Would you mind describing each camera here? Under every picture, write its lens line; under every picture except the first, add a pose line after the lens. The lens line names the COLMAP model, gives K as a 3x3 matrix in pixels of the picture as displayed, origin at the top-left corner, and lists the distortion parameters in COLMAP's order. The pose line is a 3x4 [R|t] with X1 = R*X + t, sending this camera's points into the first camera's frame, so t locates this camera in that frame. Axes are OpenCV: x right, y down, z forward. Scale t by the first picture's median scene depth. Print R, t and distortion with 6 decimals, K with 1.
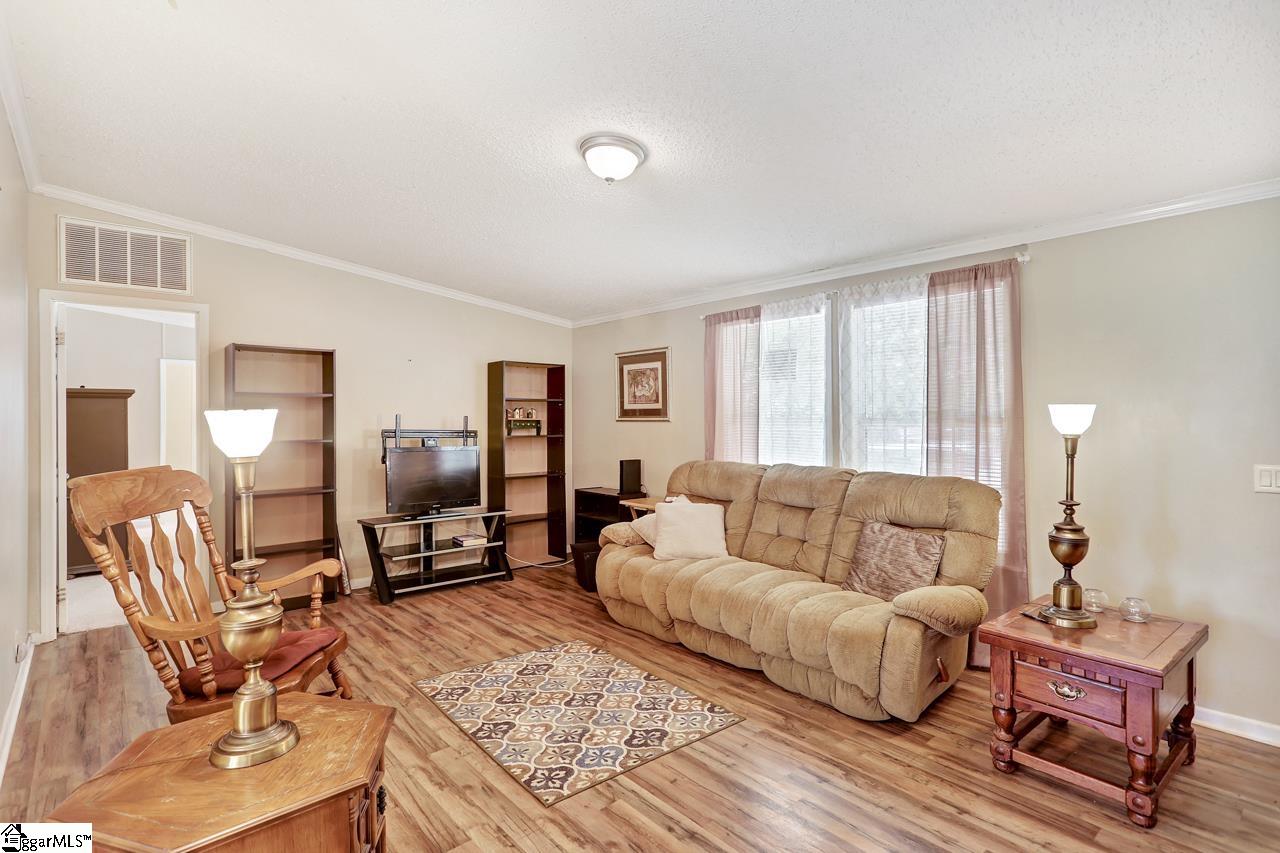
lens RADIAL K [[648.7, 0, 642.1], [0, 648.7, 424.3], [0, 0, 1]] dist [0.000605, 0.000551]
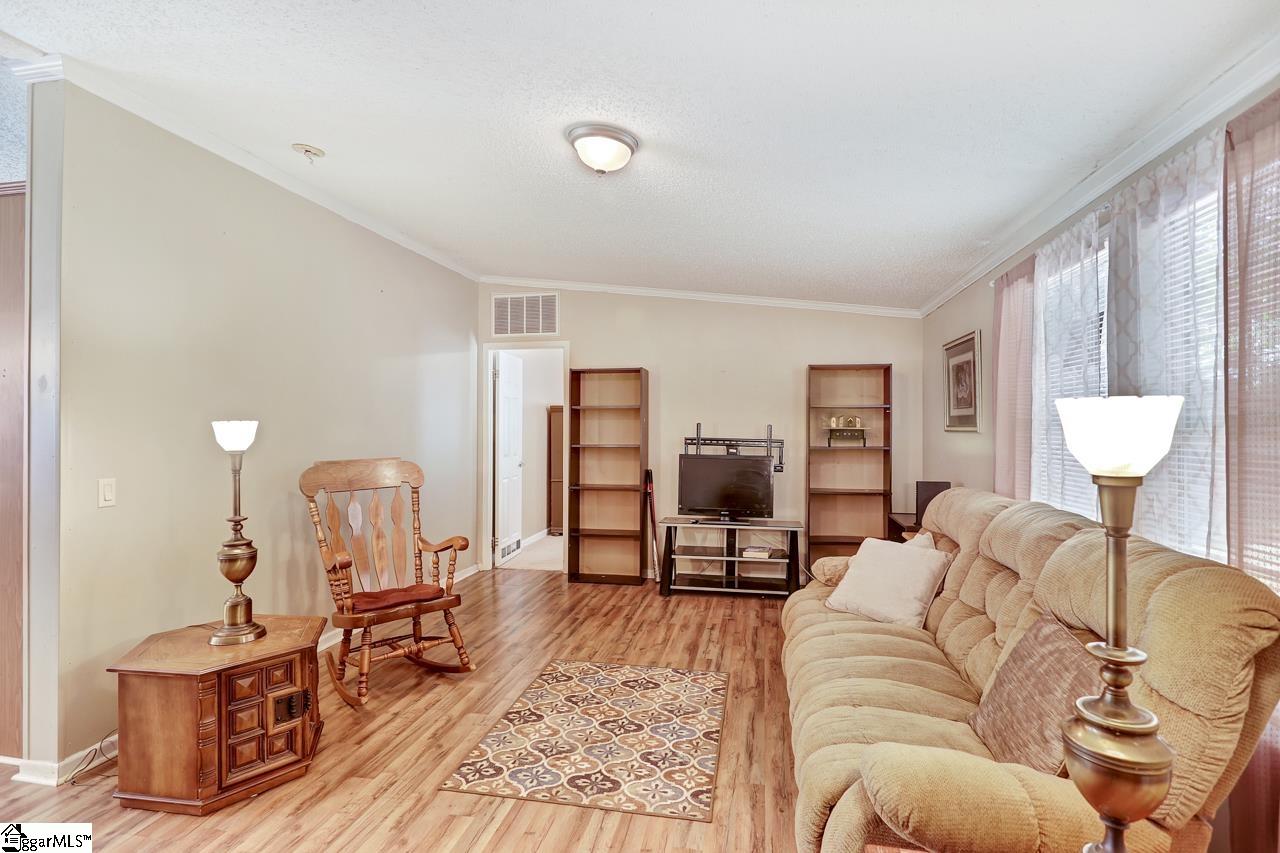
lens RADIAL K [[646.4, 0, 625.1], [0, 646.4, 423.4], [0, 0, 1]] dist [0.031752, 0.000087]
pose [[0.625522, -0.002731, -0.780202, 0.543652], [-0.009825, 0.999887, -0.011376, -0.002860], [0.780145, 0.014781, 0.625424, 0.340572]]
